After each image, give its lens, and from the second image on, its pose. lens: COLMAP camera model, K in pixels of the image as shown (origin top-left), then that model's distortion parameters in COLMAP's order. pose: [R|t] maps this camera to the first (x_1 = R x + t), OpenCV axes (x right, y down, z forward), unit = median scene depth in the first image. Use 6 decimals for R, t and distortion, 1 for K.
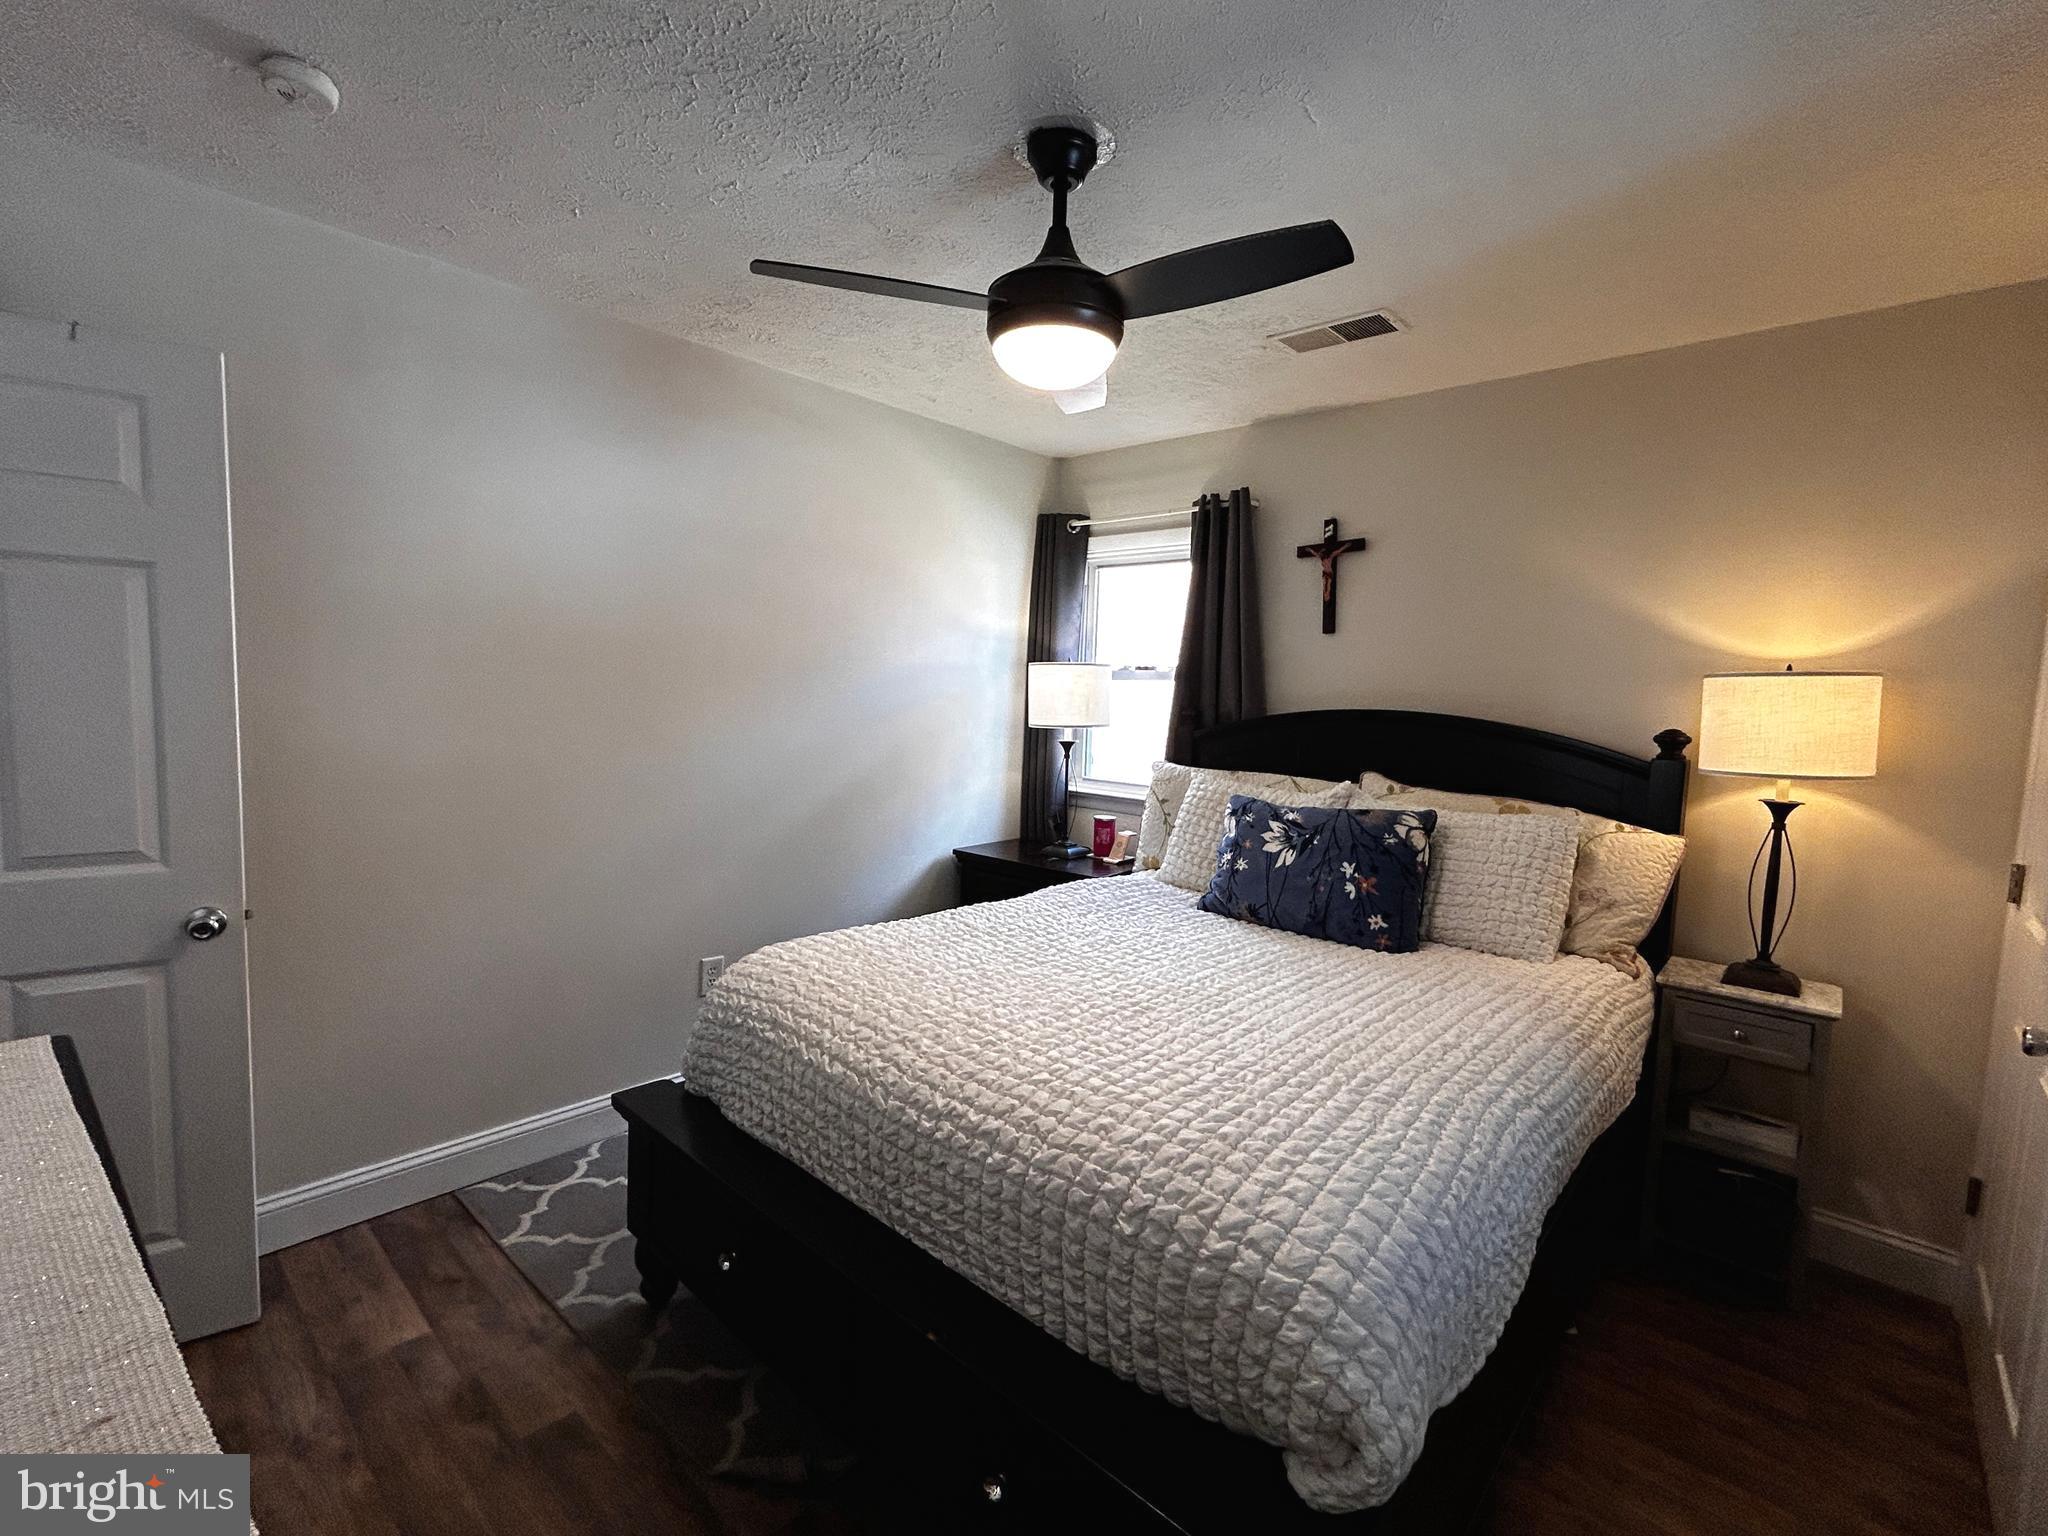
lens RADIAL K [[923.0, 0, 1015.3], [0, 923.0, 765.9], [0, 0, 1]] dist [-0.001558, 0.000299]
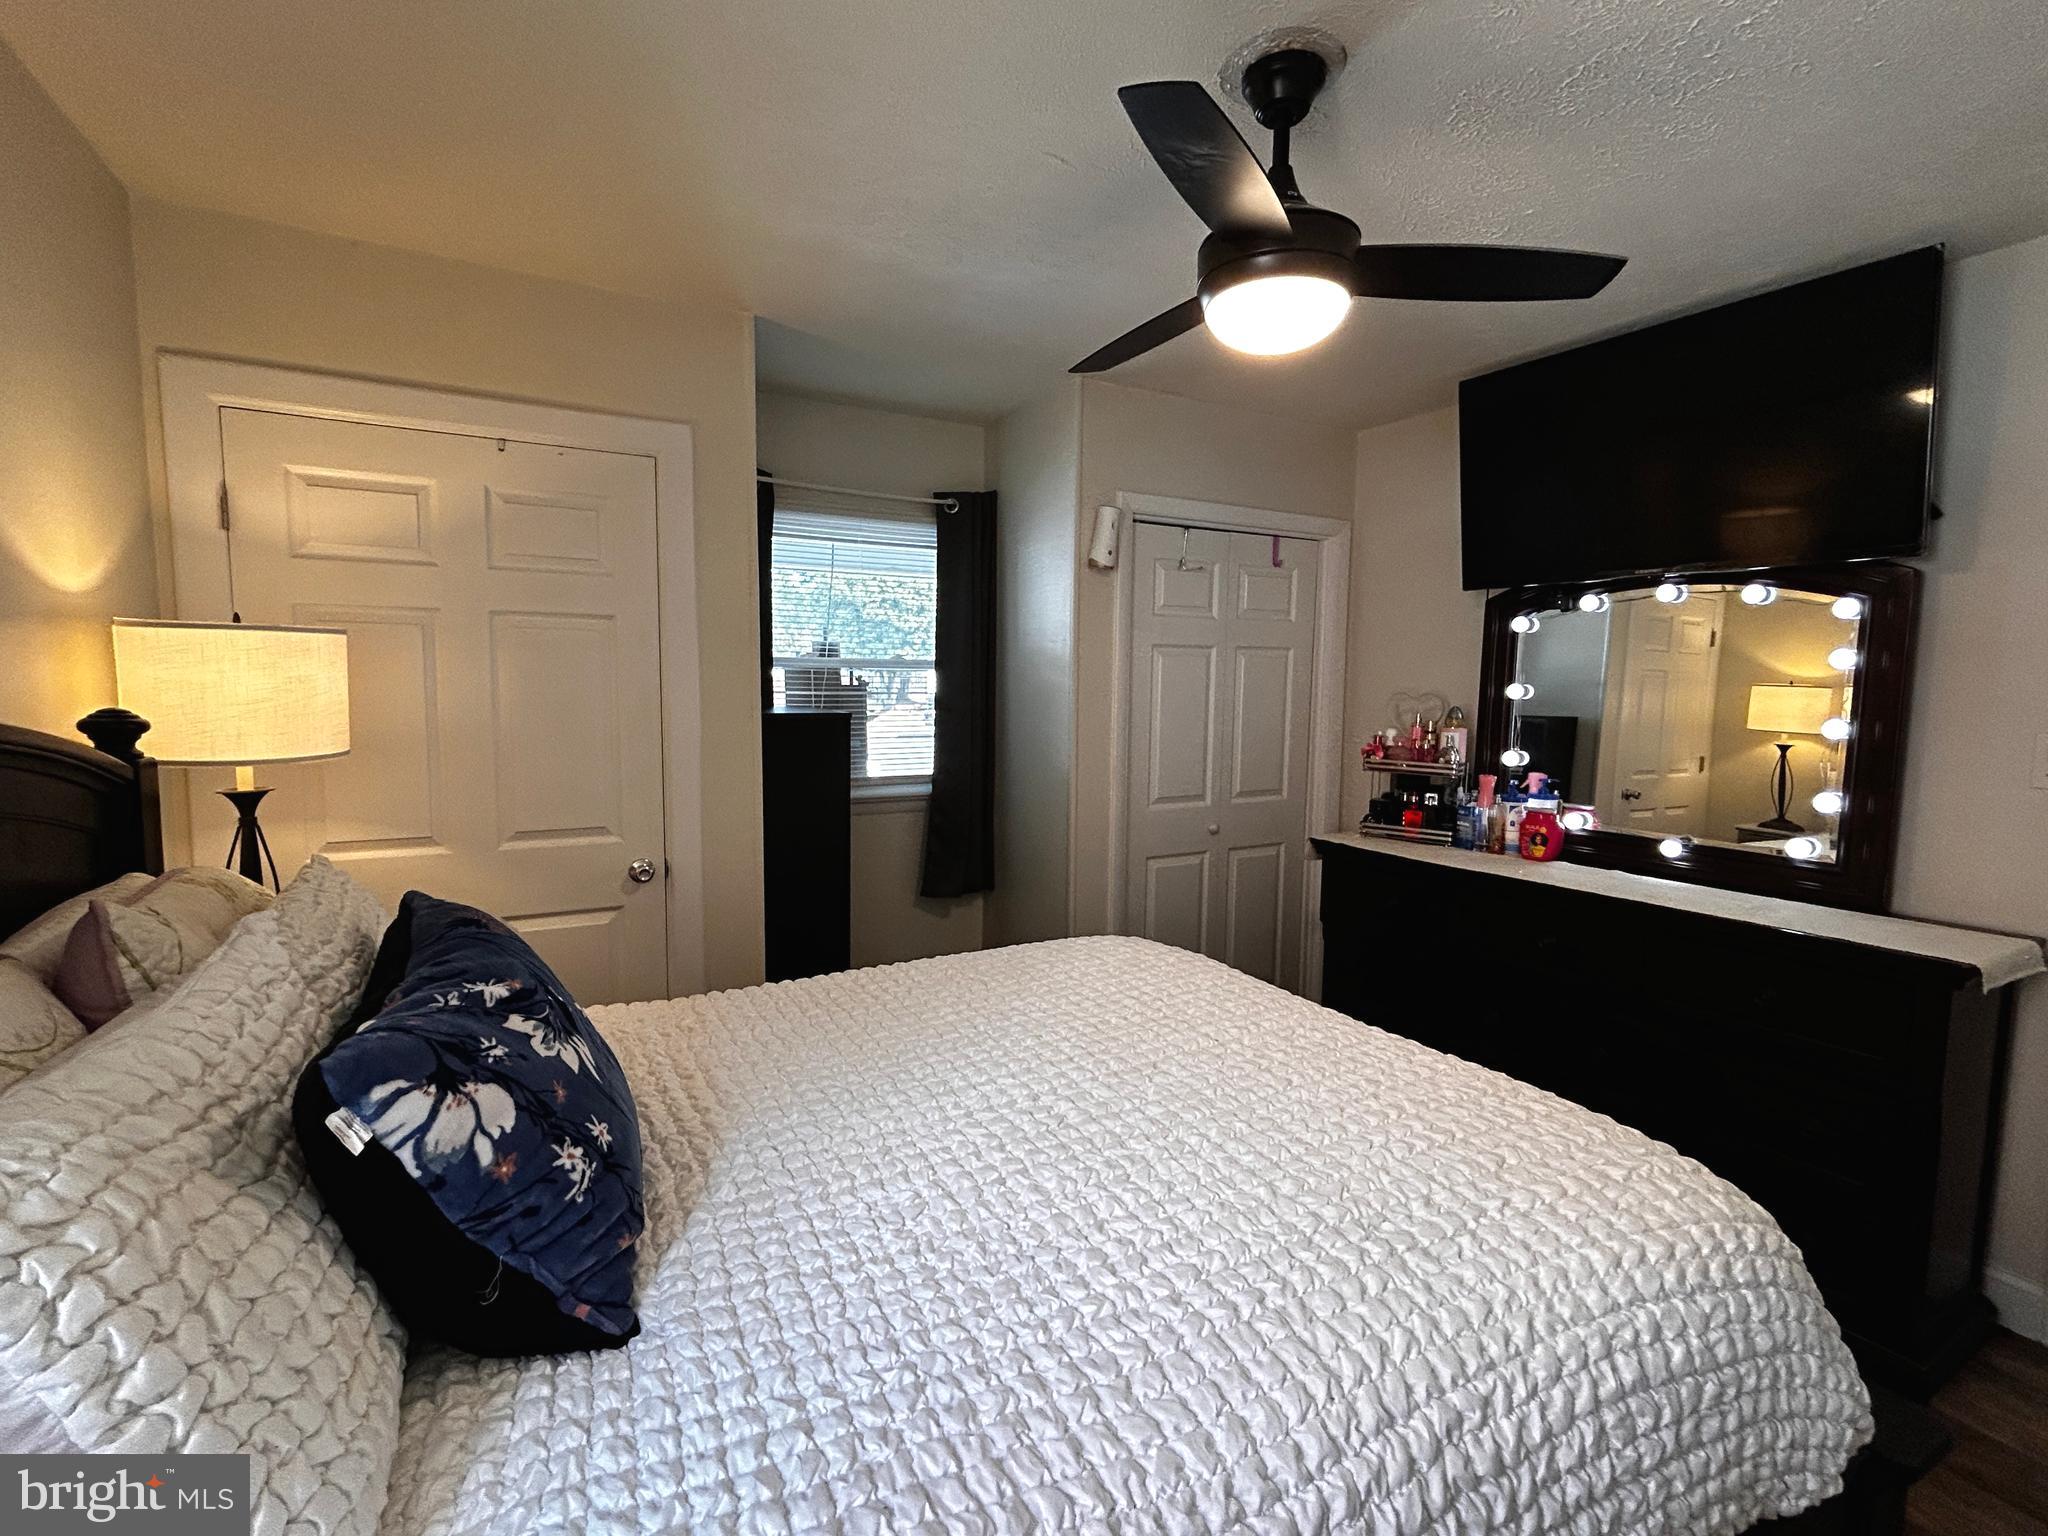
lens RADIAL K [[923.0, 0, 1015.3], [0, 923.0, 765.9], [0, 0, 1]] dist [-0.001558, 0.000299]
pose [[-0.942240, -0.076472, 0.326091, -0.021775], [-0.017213, 0.983356, 0.180872, -0.093774], [-0.334495, 0.164812, -0.927874, 1.058875]]
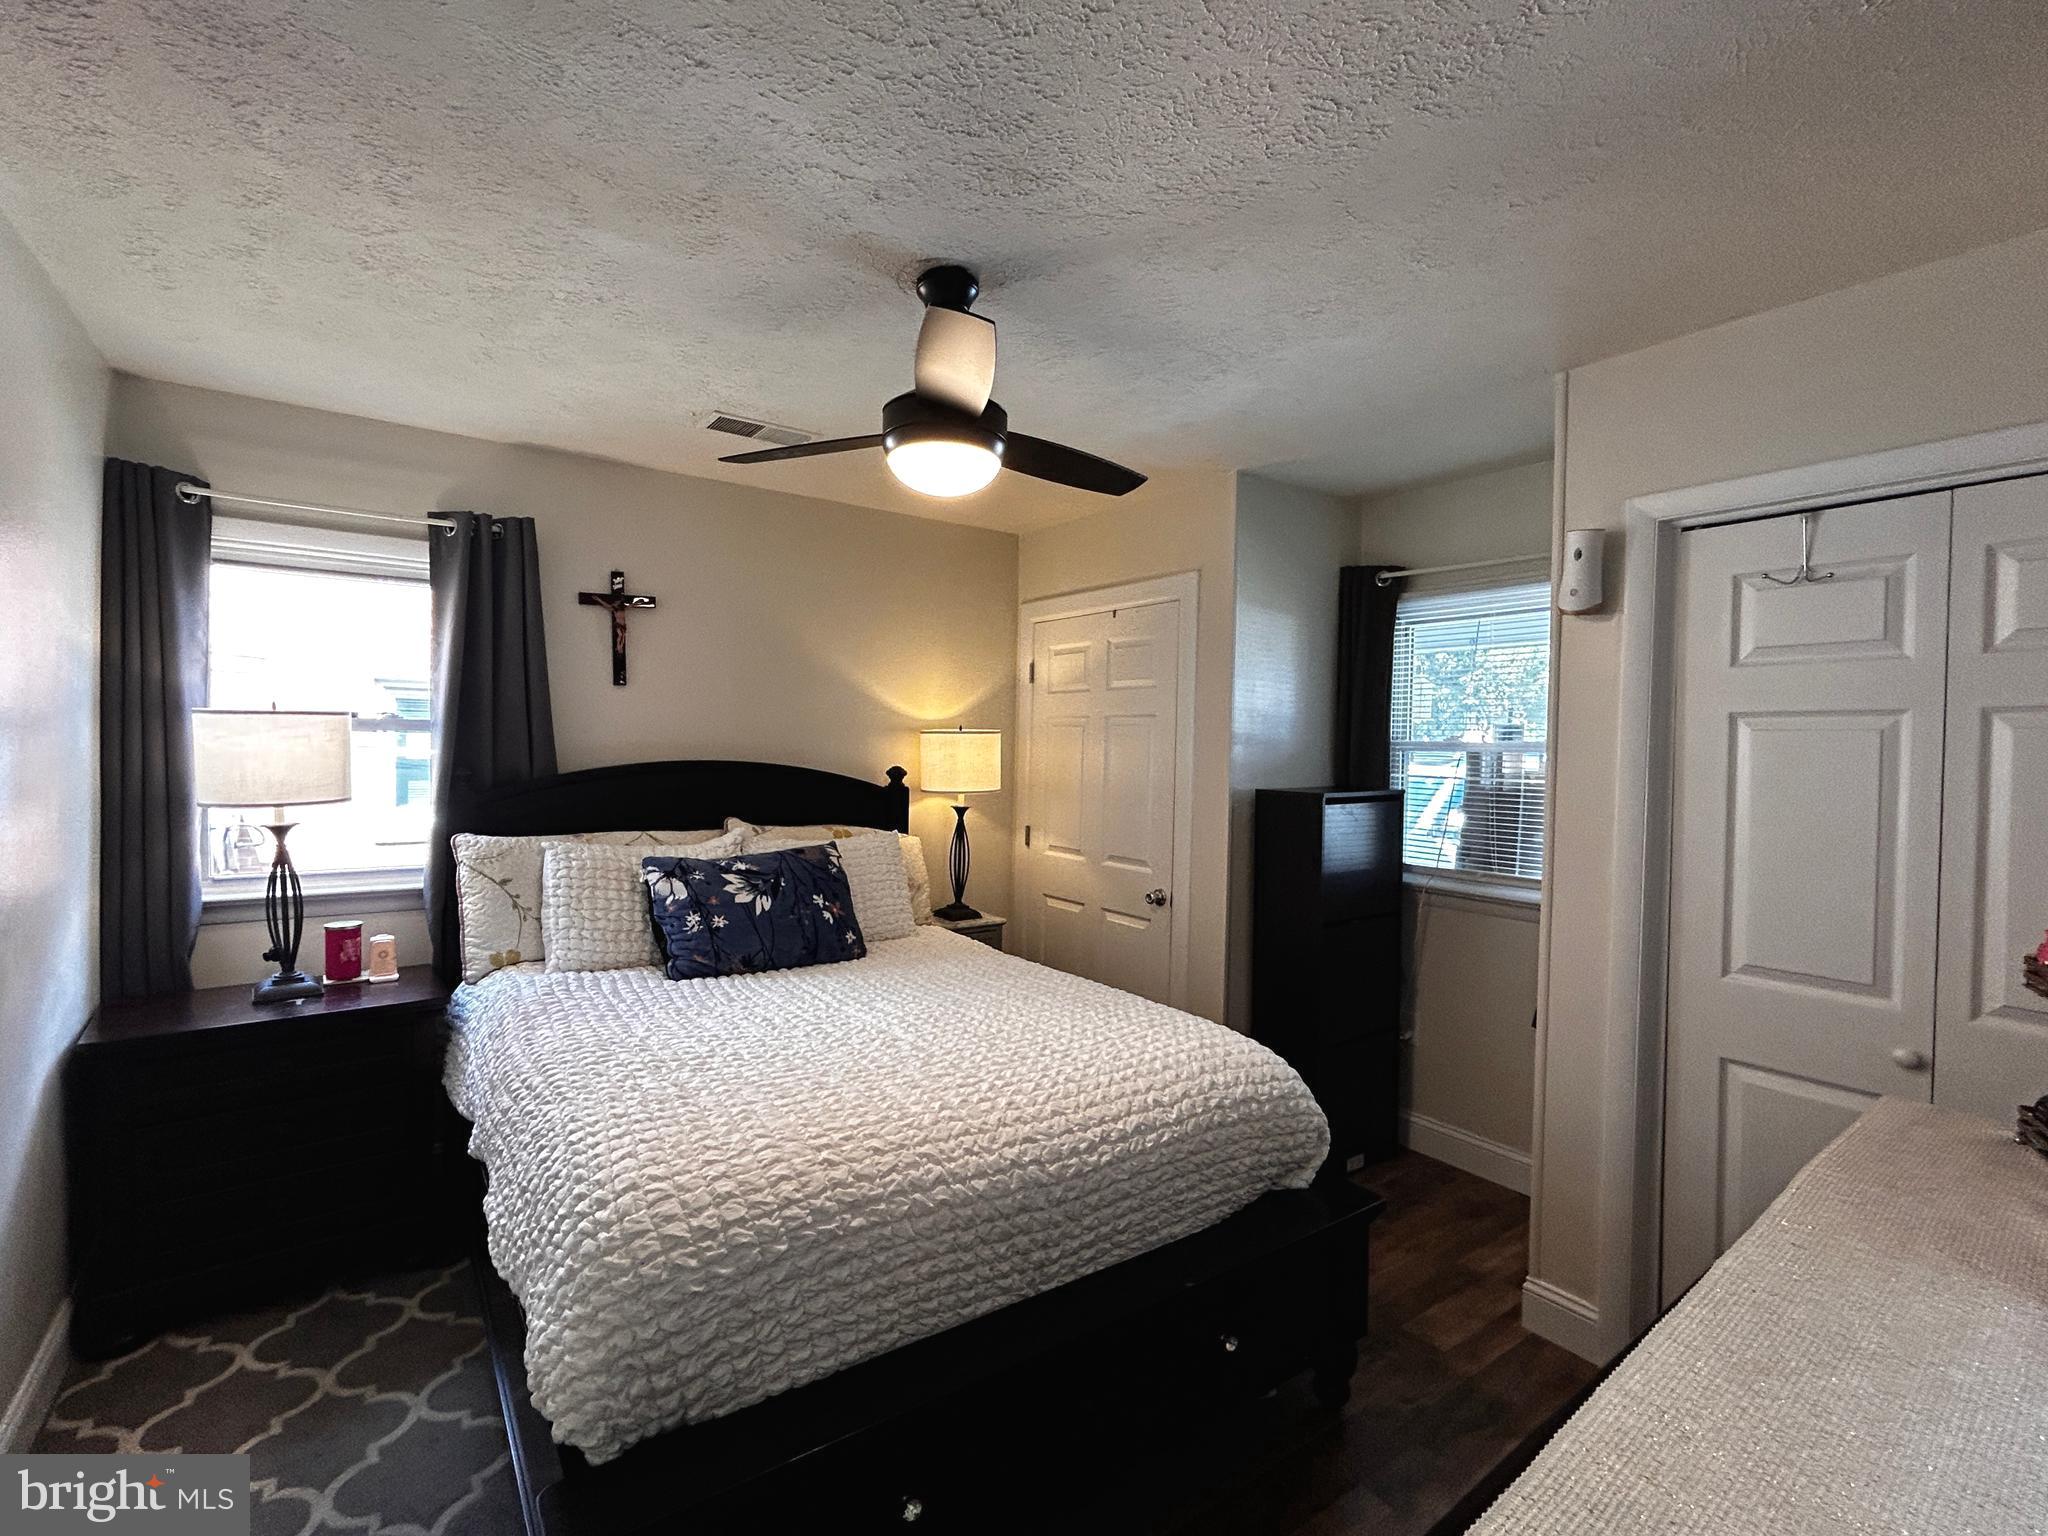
lens RADIAL K [[923.0, 0, 1015.3], [0, 923.0, 765.9], [0, 0, 1]] dist [-0.001558, 0.000299]
pose [[0.213957, -0.054824, 0.975303, -0.553162], [0.070593, 0.996681, 0.040540, -0.067812], [-0.974289, 0.060176, 0.217117, 0.377159]]
